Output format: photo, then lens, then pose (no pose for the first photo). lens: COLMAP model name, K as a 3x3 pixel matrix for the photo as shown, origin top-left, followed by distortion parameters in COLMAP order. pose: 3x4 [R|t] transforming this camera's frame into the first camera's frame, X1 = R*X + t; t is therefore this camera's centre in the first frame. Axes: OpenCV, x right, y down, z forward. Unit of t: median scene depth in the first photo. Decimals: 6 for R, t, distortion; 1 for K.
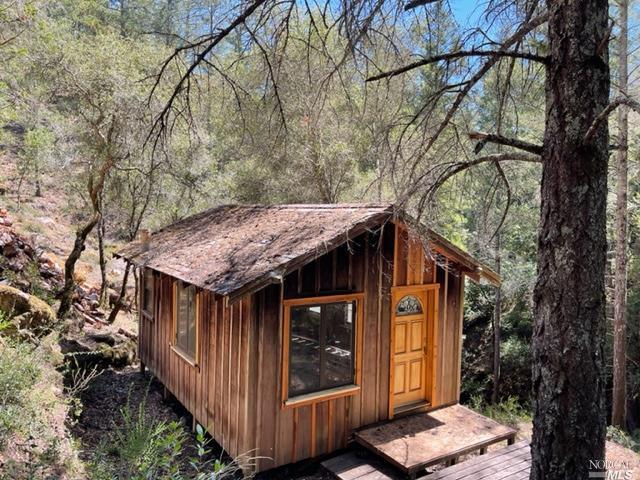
lens RADIAL K [[486.6, 0, 321.2], [0, 486.6, 239.8], [0, 0, 1]] dist [0.026250, -0.007405]
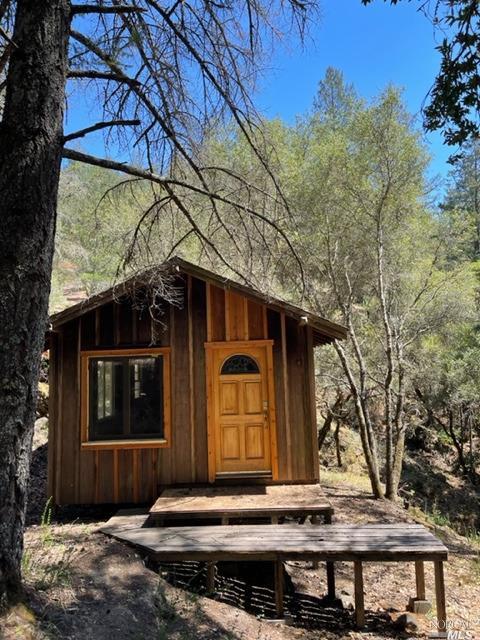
lens RADIAL K [[486.6, 0, 243.7], [0, 486.6, 321.1], [0, 0, 1]] dist [0.026250, -0.007405]
pose [[0.816774, -0.116247, -0.565125, 0.730285], [0.029000, 0.986526, -0.161016, 0.204675], [0.576228, 0.115125, 0.809140, 0.229602]]
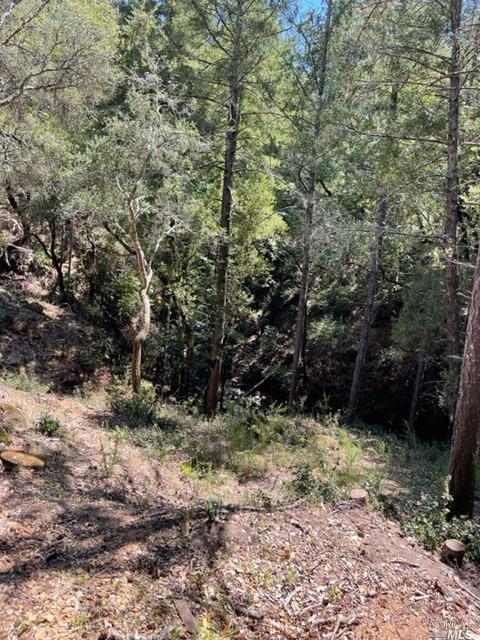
lens RADIAL K [[486.6, 0, 239.1], [0, 486.6, 316.1], [0, 0, 1]] dist [0.026250, -0.007405]
pose [[0.986451, 0.023933, 0.162298, 0.500594], [-0.054547, 0.980864, 0.186898, 0.237532], [-0.154719, -0.193218, 0.968880, 0.980566]]
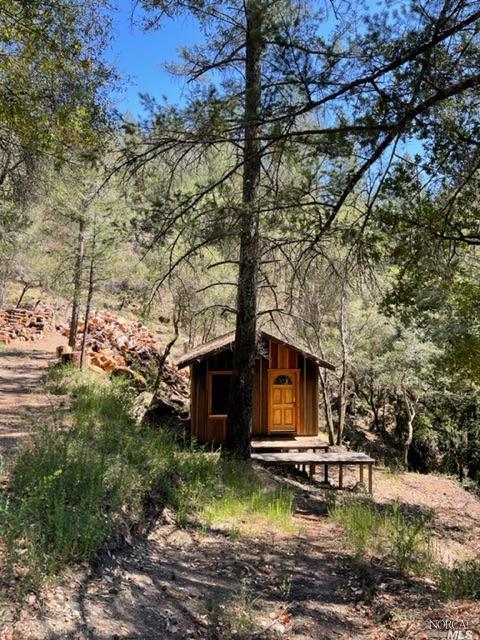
lens RADIAL K [[486.6, 0, 236.5], [0, 486.6, 317.2], [0, 0, 1]] dist [0.026250, -0.007405]
pose [[0.886035, -0.033661, -0.462394, 0.933256], [-0.004657, 0.996664, -0.081477, 0.043742], [0.463594, 0.074345, 0.882923, -0.845762]]
